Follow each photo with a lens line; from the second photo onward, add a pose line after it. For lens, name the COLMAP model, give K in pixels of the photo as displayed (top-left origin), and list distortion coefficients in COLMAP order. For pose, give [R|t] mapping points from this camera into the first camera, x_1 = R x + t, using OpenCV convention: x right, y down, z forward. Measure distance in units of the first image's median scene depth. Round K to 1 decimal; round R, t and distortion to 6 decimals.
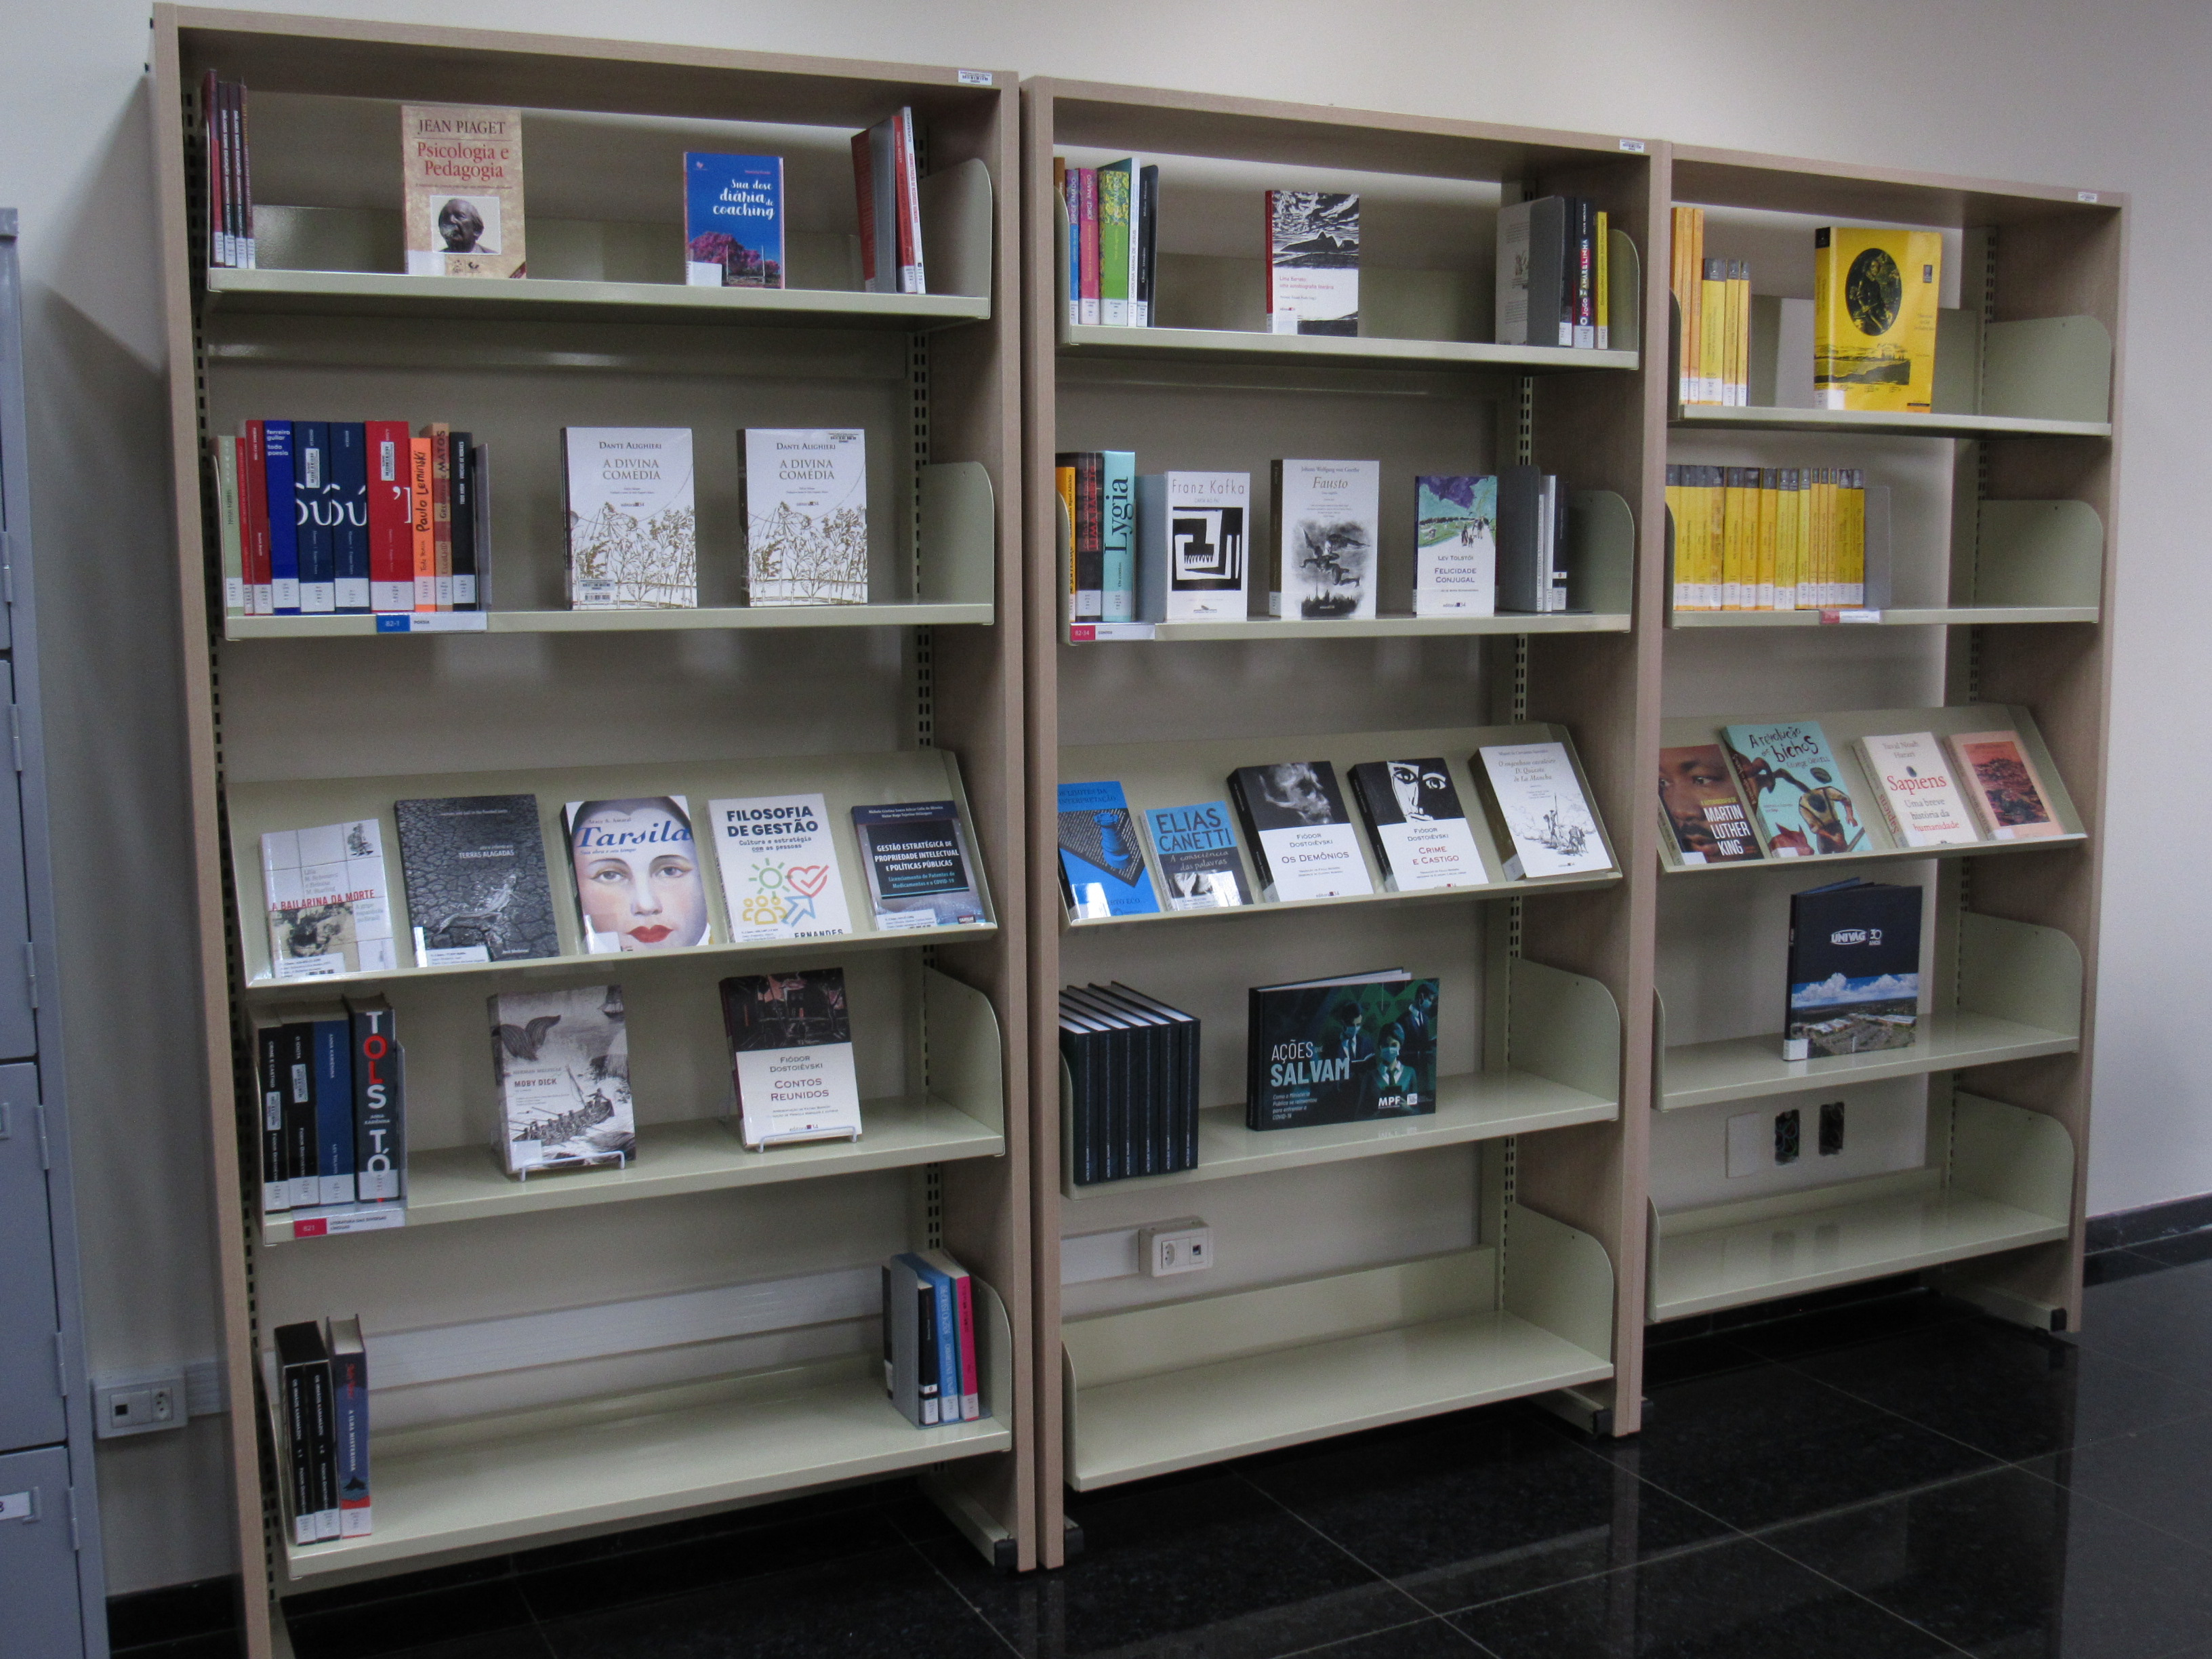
lens RADIAL K [[2265.3, 0, 1120.4], [0, 2265.3, 831.8], [0, 0, 1]] dist [-0.056861, 0.000000]
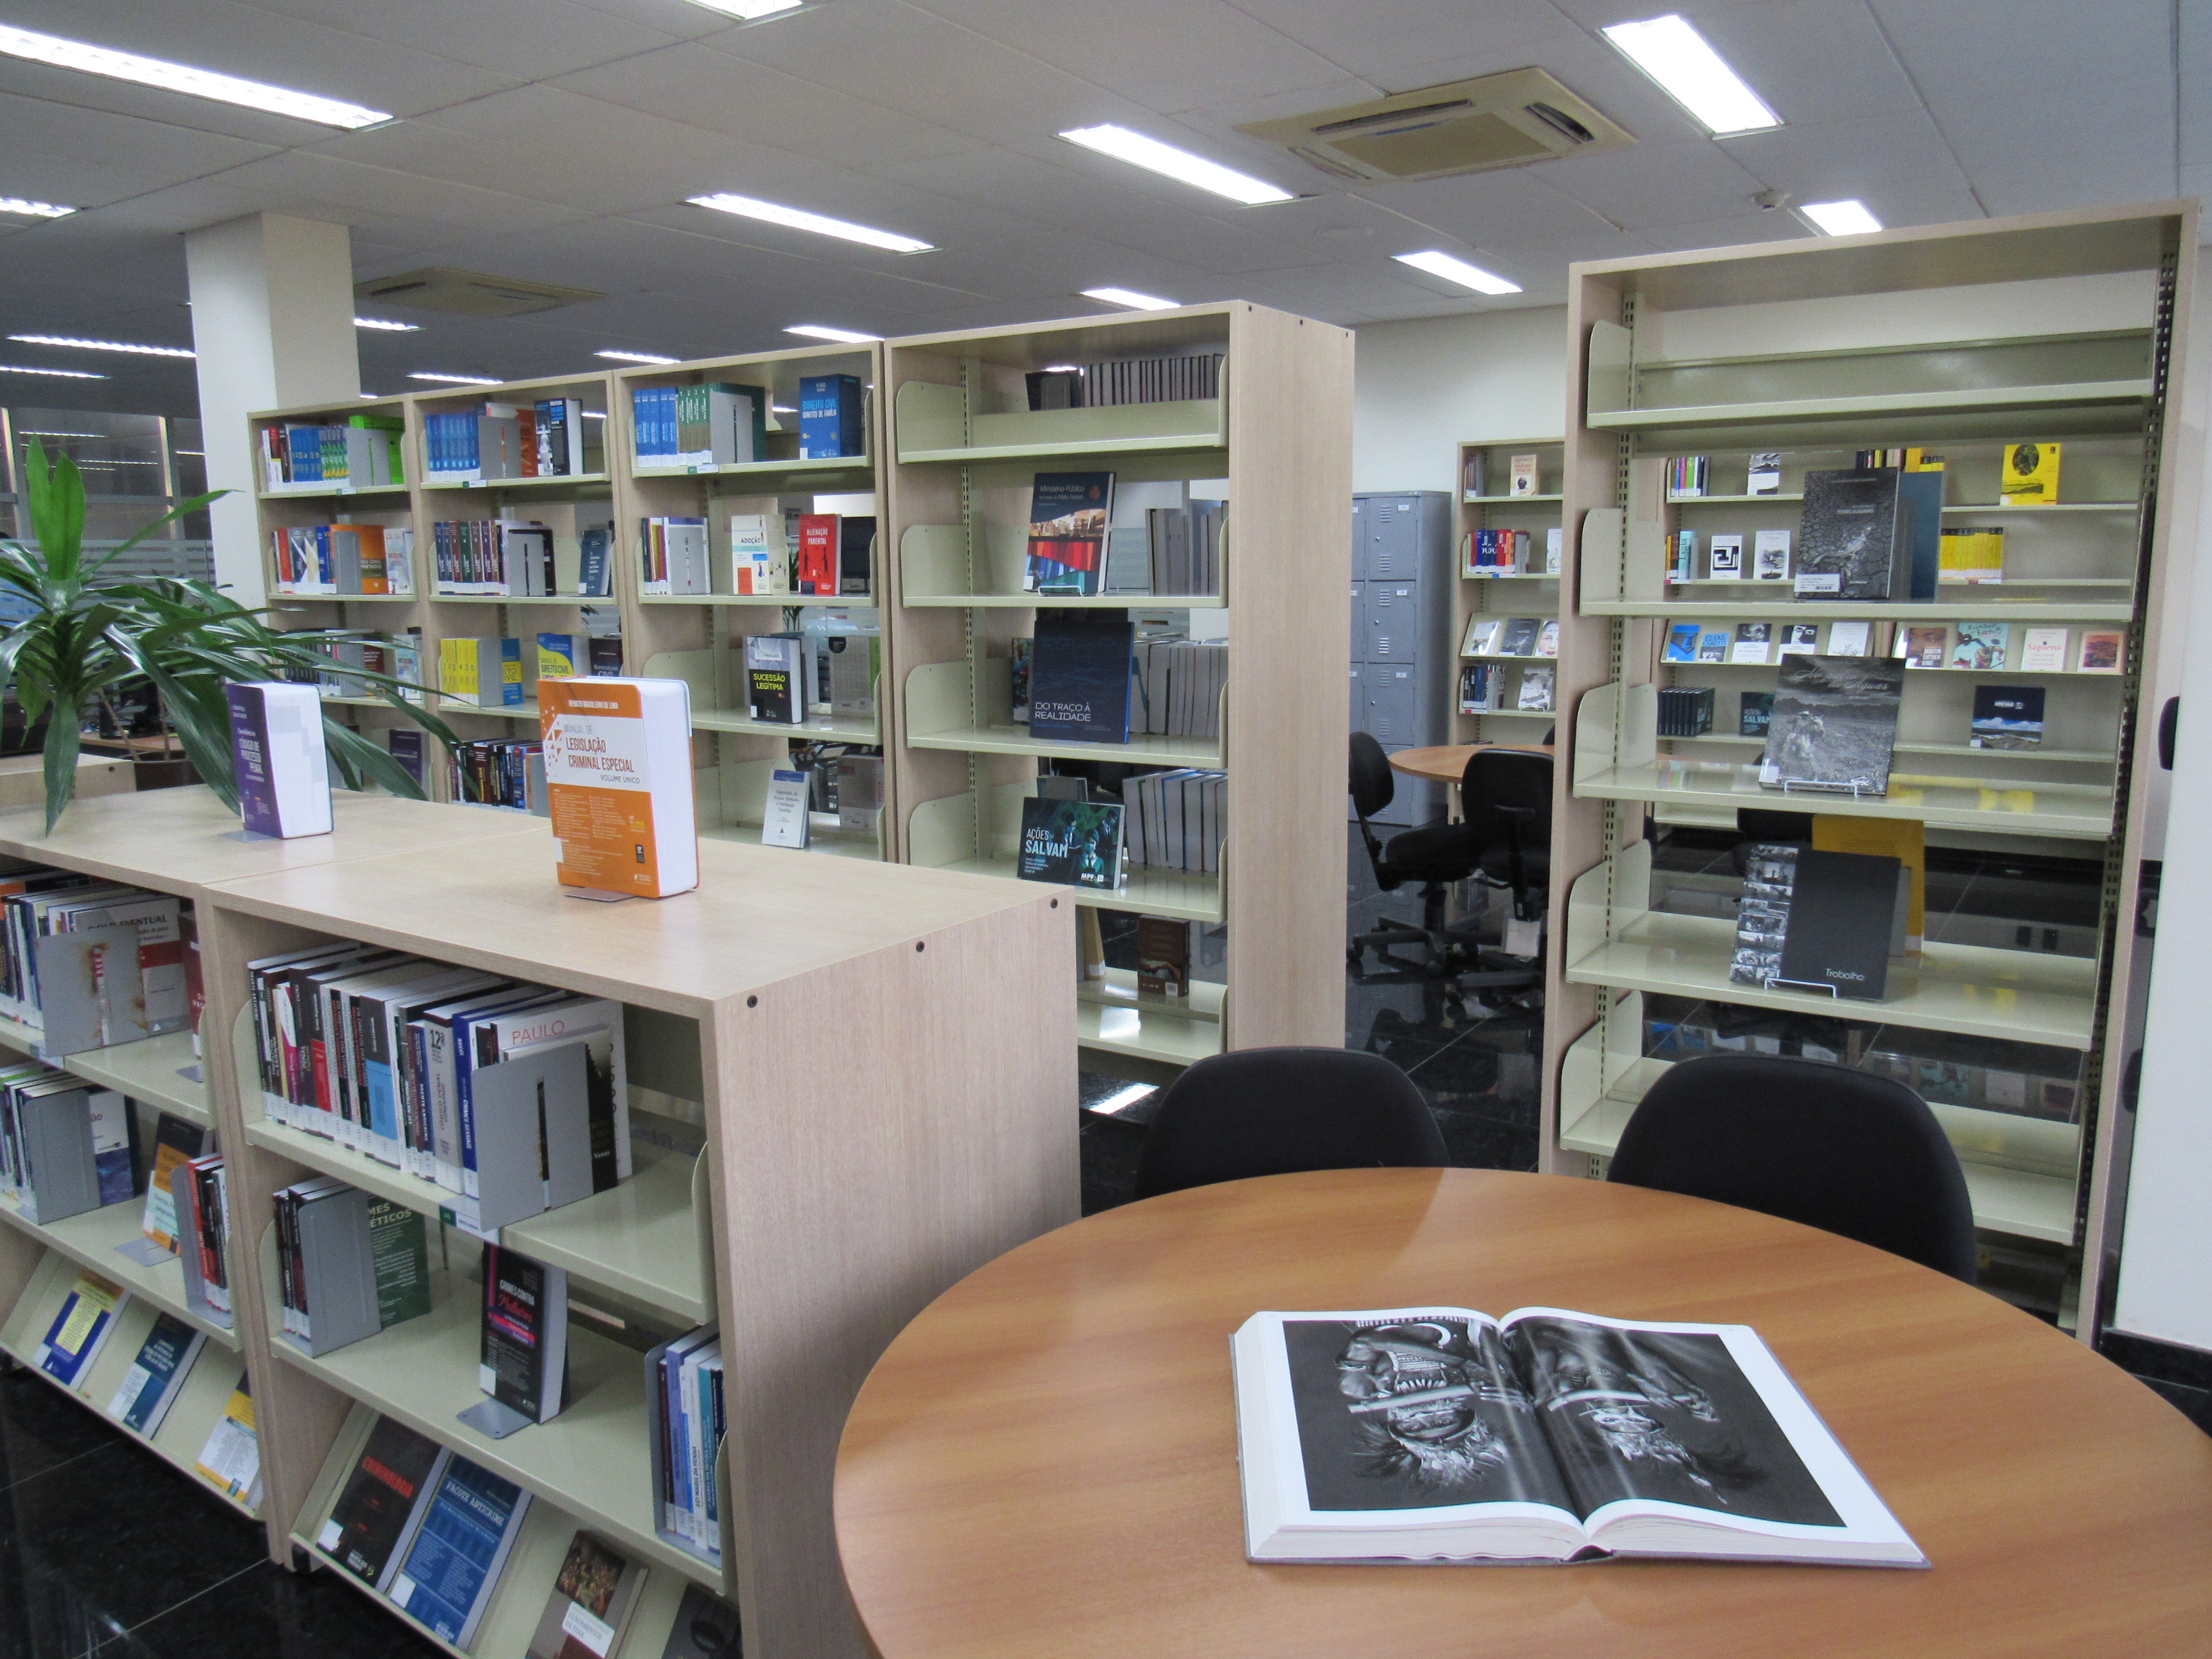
lens RADIAL K [[1570.5, 0, 1103.0], [0, 1570.5, 831.4], [0, 0, 1]] dist [-0.016934, -0.007020]
pose [[0.492673, 0.150294, -0.857138, 1.664207], [-0.094943, 0.988376, 0.118734, 0.092531], [0.865020, 0.022882, 0.501216, -0.995682]]
